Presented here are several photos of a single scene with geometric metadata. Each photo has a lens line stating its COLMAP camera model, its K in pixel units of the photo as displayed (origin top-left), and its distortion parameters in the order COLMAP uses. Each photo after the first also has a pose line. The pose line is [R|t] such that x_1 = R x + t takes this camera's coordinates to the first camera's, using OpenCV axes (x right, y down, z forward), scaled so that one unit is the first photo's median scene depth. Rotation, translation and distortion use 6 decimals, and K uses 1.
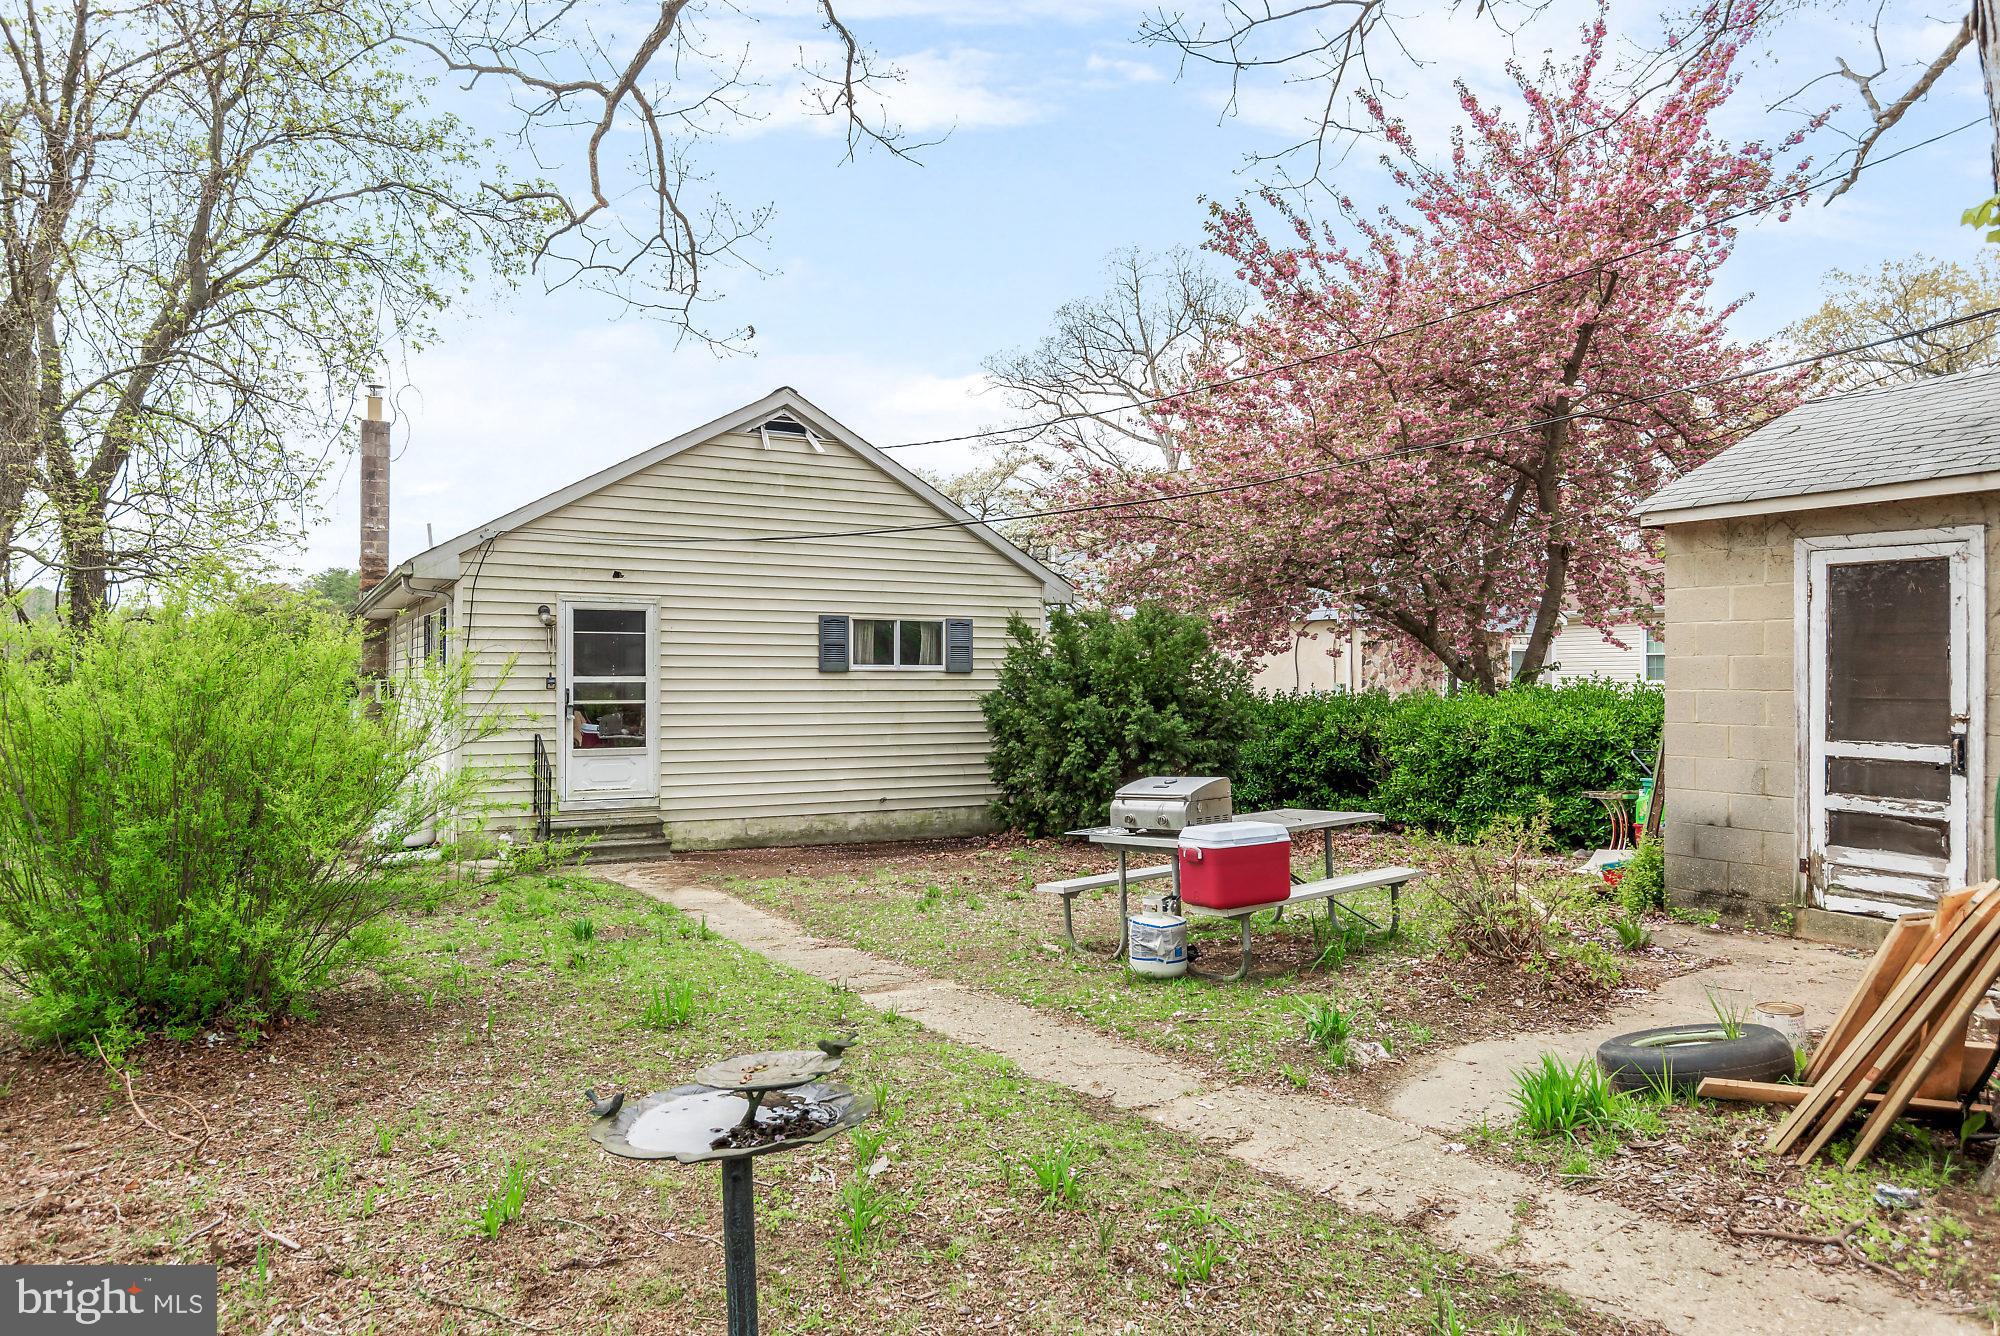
lens RADIAL K [[1326.1, 0, 1066.0], [0, 1326.1, 675.1], [0, 0, 1]] dist [-0.059864, 0.045534]
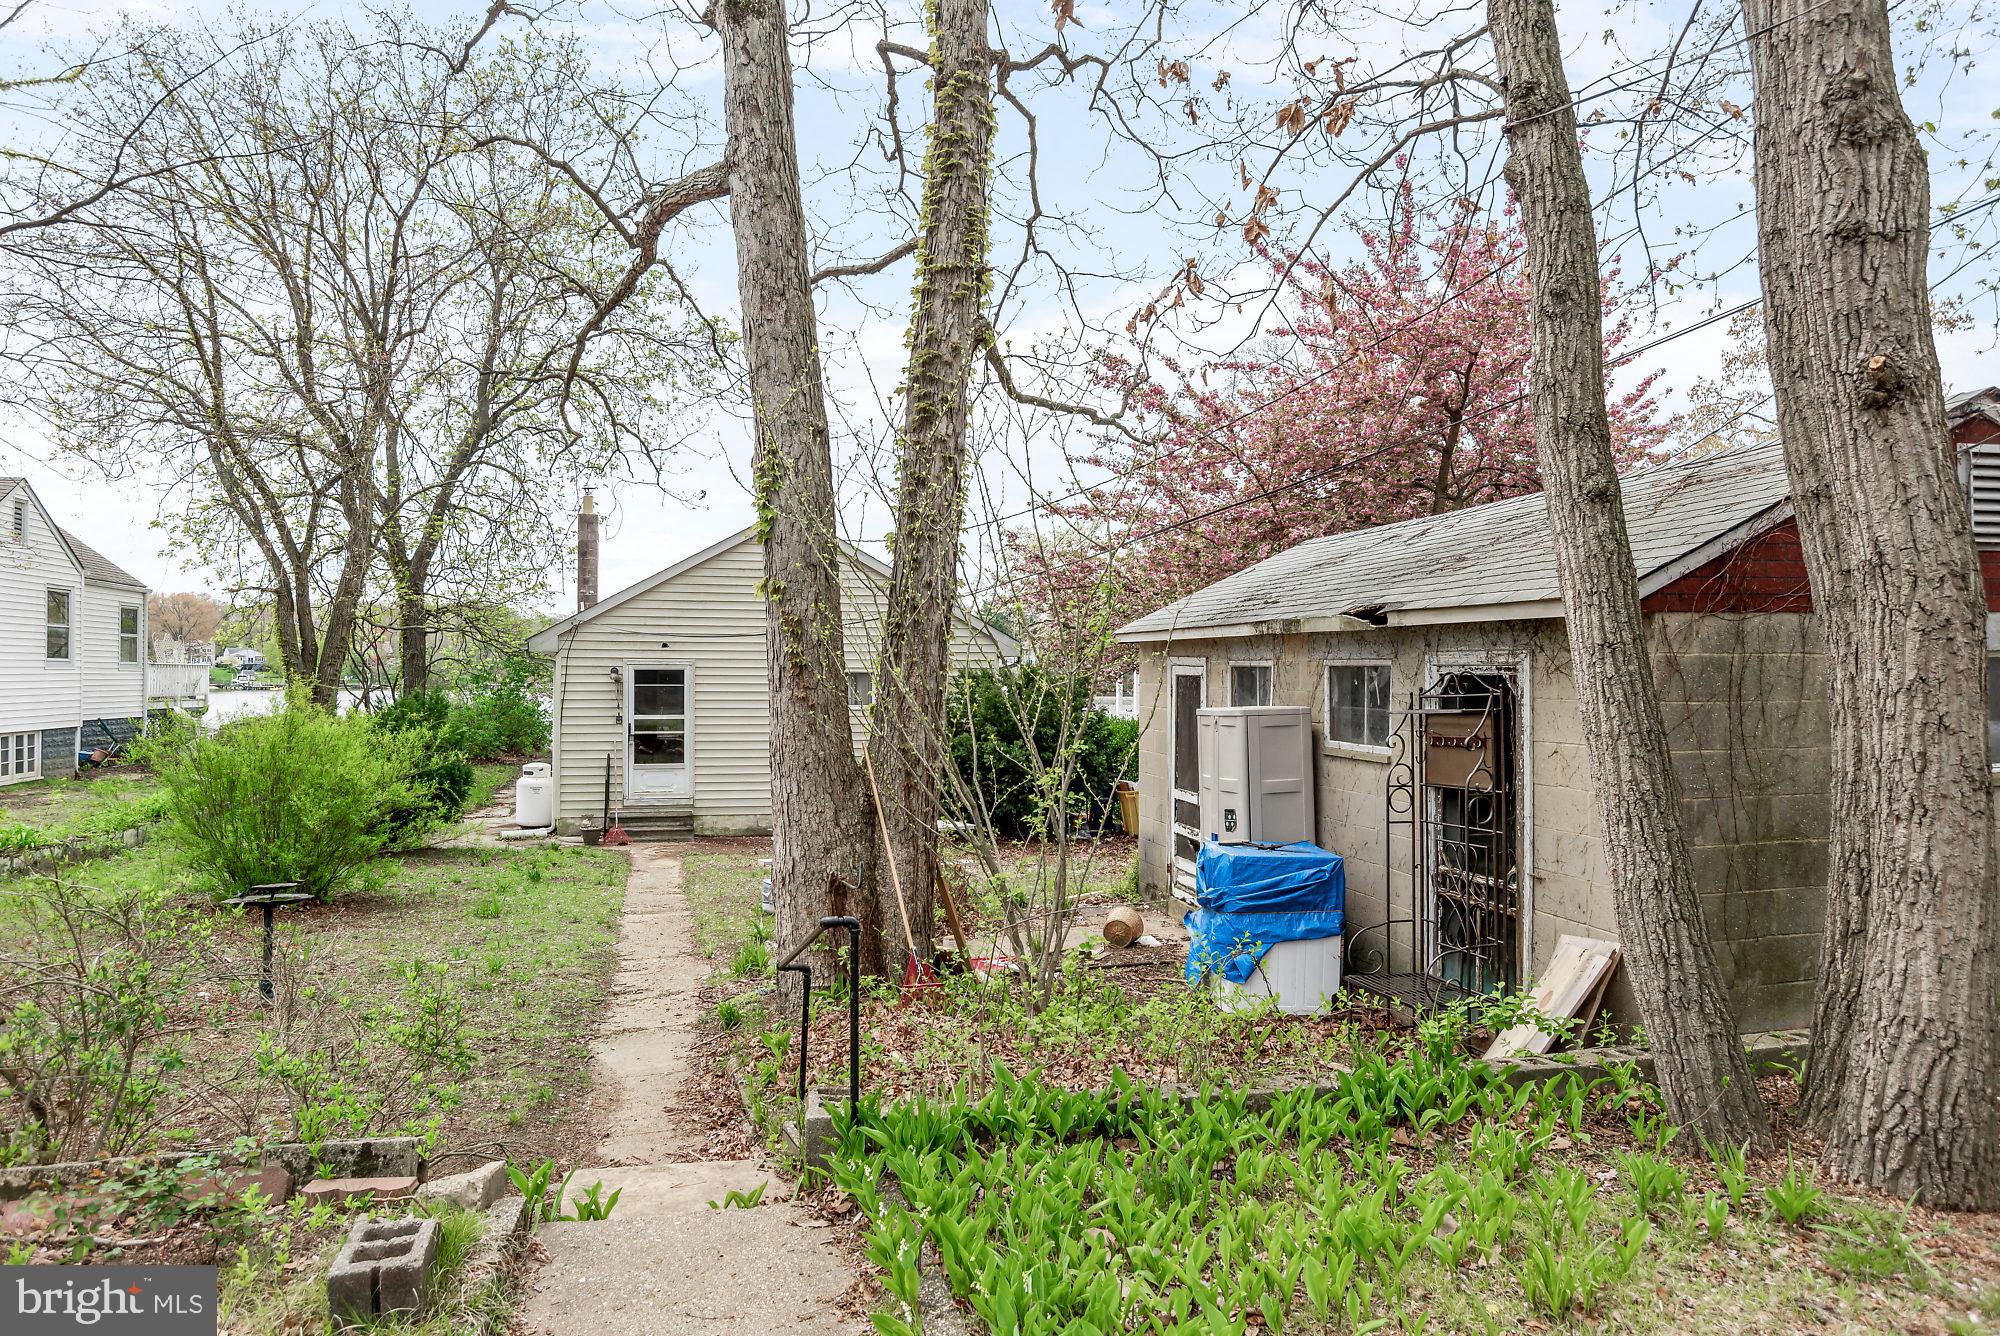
lens RADIAL K [[1306.8, 0, 1000.0], [0, 1306.8, 668.0], [0, 0, 1]] dist [-0.031511, -0.000173]
pose [[0.959087, 0.001510, -0.283107, 0.388763], [-0.003444, 0.999974, -0.006336, -0.039280], [0.283090, 0.007052, 0.959067, -0.259607]]
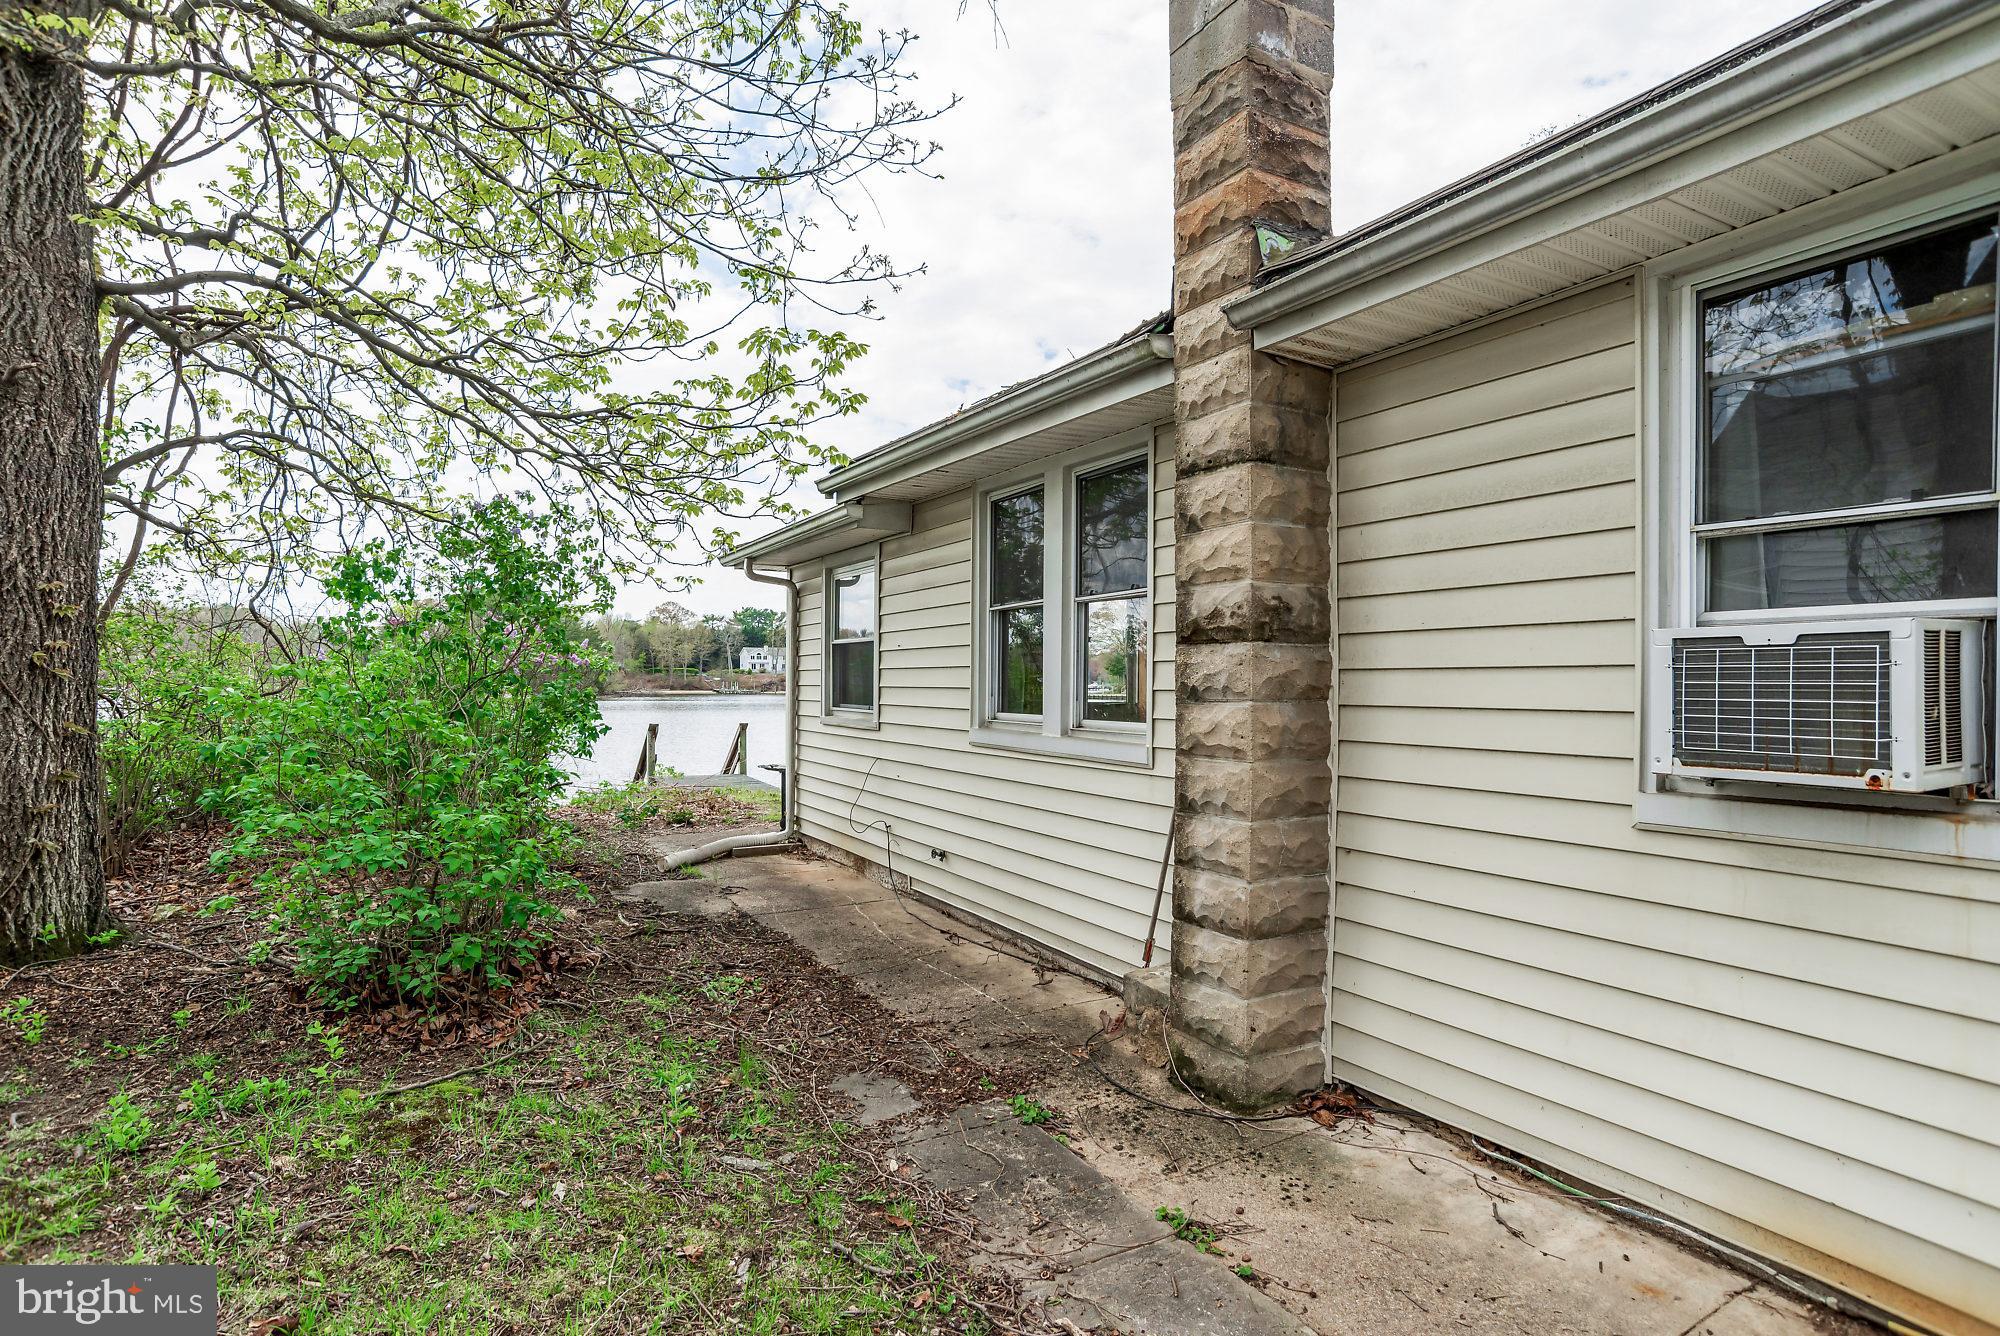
lens RADIAL K [[1029.8, 0, 1000.0], [0, 1029.8, 668.0], [0, 0, 1]] dist [-0.065625, 0.000034]
pose [[0.999620, -0.005545, -0.027005, -0.813578], [0.005294, 0.999942, -0.009364, 0.012418], [0.027055, 0.009218, 0.999591, 1.186325]]
